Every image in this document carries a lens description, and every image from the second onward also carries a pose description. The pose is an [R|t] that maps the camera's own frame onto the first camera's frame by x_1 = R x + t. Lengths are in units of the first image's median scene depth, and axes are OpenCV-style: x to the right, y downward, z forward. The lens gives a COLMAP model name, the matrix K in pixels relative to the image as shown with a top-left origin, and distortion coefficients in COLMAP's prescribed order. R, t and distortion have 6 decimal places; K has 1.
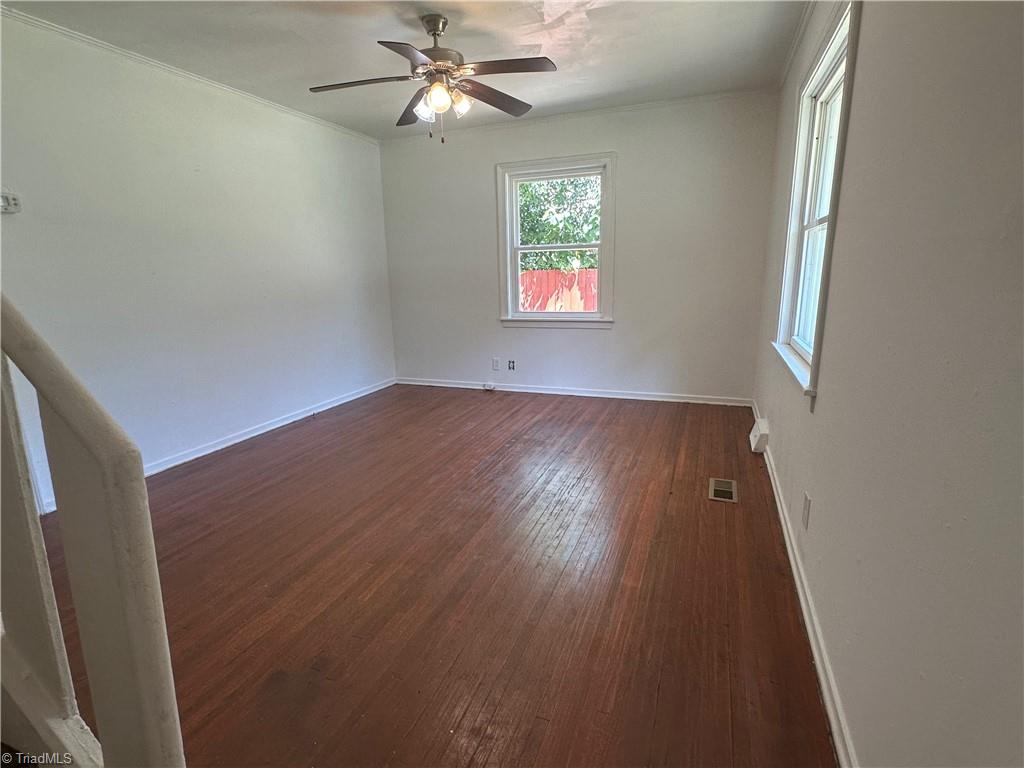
lens RADIAL K [[510.4, 0, 512.0], [0, 510.4, 384.0], [0, 0, 1]] dist [-0.001596, -0.000721]
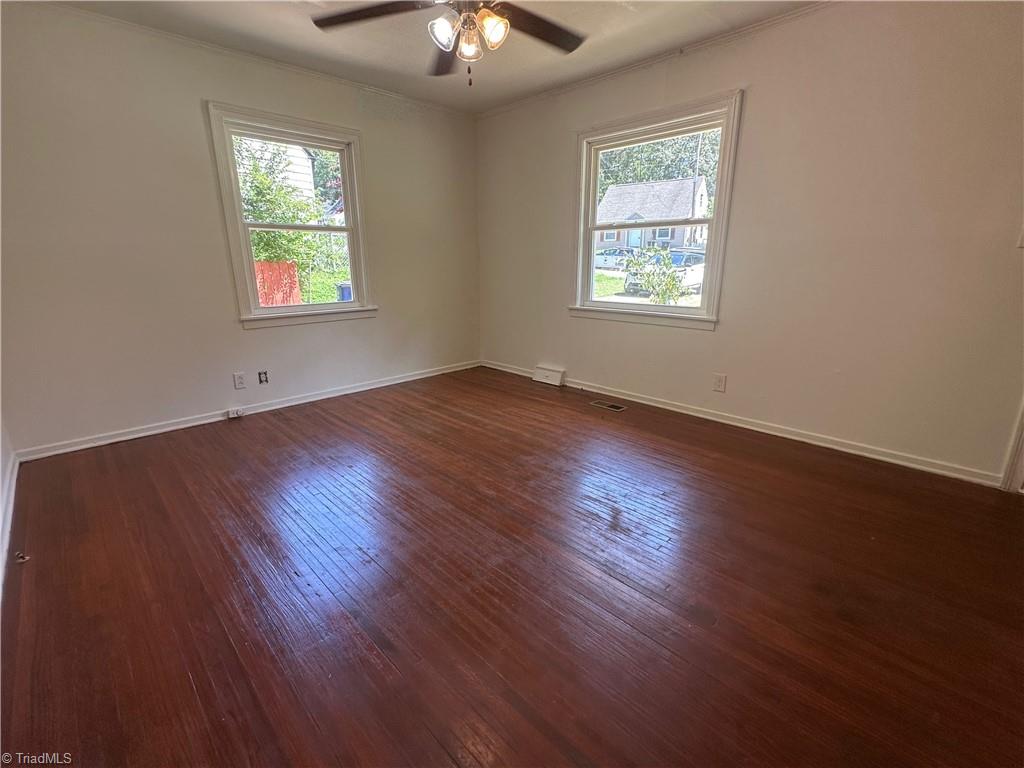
lens RADIAL K [[456.3, 0, 515.4], [0, 456.3, 382.9], [0, 0, 1]] dist [-0.007650, -0.000251]
pose [[0.400010, -0.212232, 0.891599, -0.553588], [0.195456, 0.970194, 0.143251, -0.063057], [-0.895427, 0.116967, 0.429569, 0.432656]]
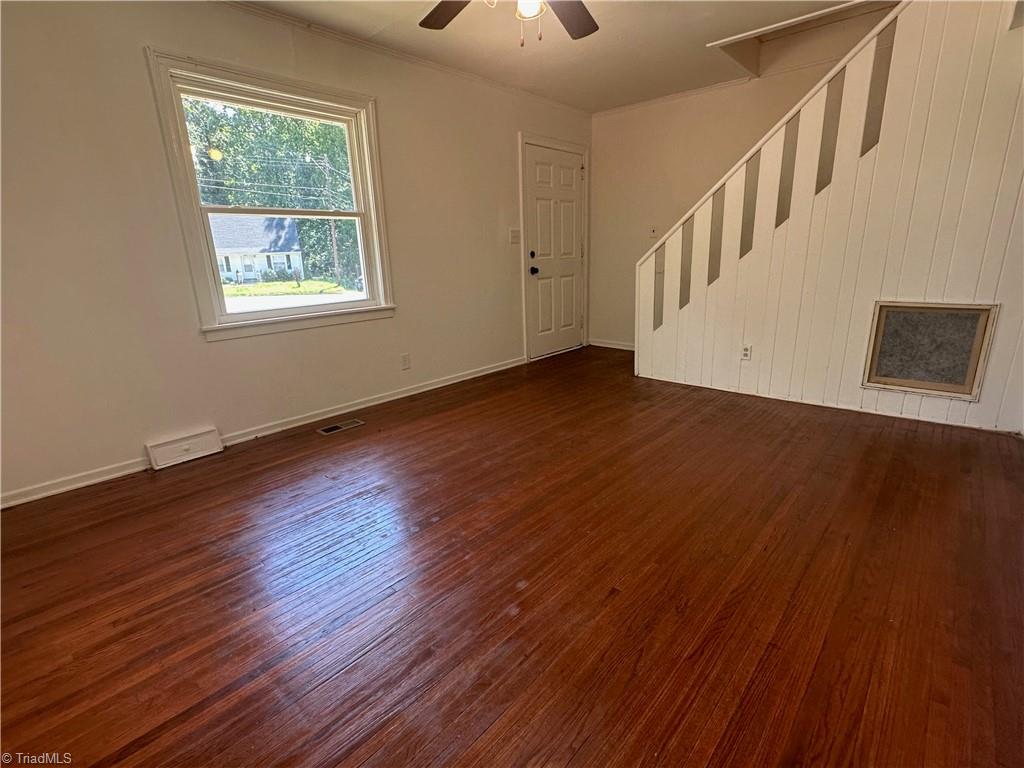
lens RADIAL K [[482.4, 0, 512.0], [0, 482.4, 384.0], [0, 0, 1]] dist [-0.005466, -0.000192]
pose [[-0.933378, -0.043329, 0.356270, -0.248737], [0.129585, 0.885032, 0.447130, -0.228171], [-0.334684, 0.463509, -0.820455, 1.147977]]
